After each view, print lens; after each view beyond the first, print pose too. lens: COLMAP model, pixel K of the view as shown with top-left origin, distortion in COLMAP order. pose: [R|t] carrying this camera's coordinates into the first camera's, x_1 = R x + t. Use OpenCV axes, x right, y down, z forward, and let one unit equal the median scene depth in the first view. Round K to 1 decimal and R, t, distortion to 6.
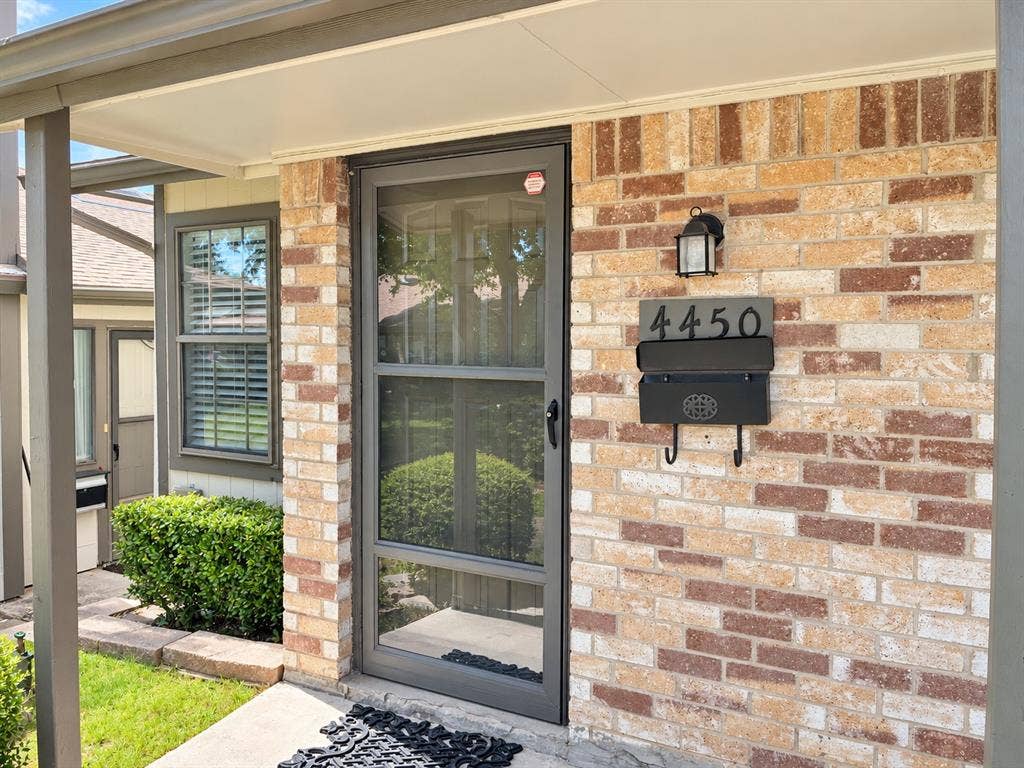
lens RADIAL K [[789.8, 0, 512.7], [0, 789.8, 382.2], [0, 0, 1]] dist [0.025686, -0.035223]
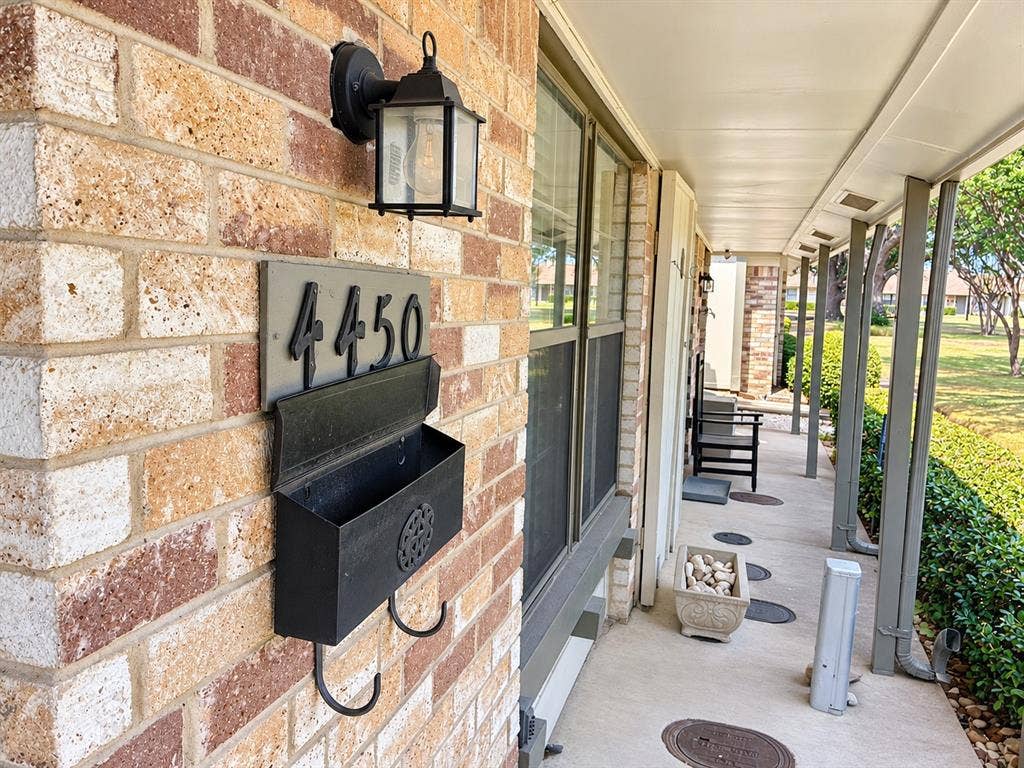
lens RADIAL K [[789.8, 0, 512.4], [0, 789.8, 379.6], [0, 0, 1]] dist [0.025686, -0.035223]
pose [[-0.217979, -0.107893, 0.969971, -0.156678], [0.026530, 0.992848, 0.116400, -0.090563], [-0.975593, 0.051106, -0.213557, 0.966387]]
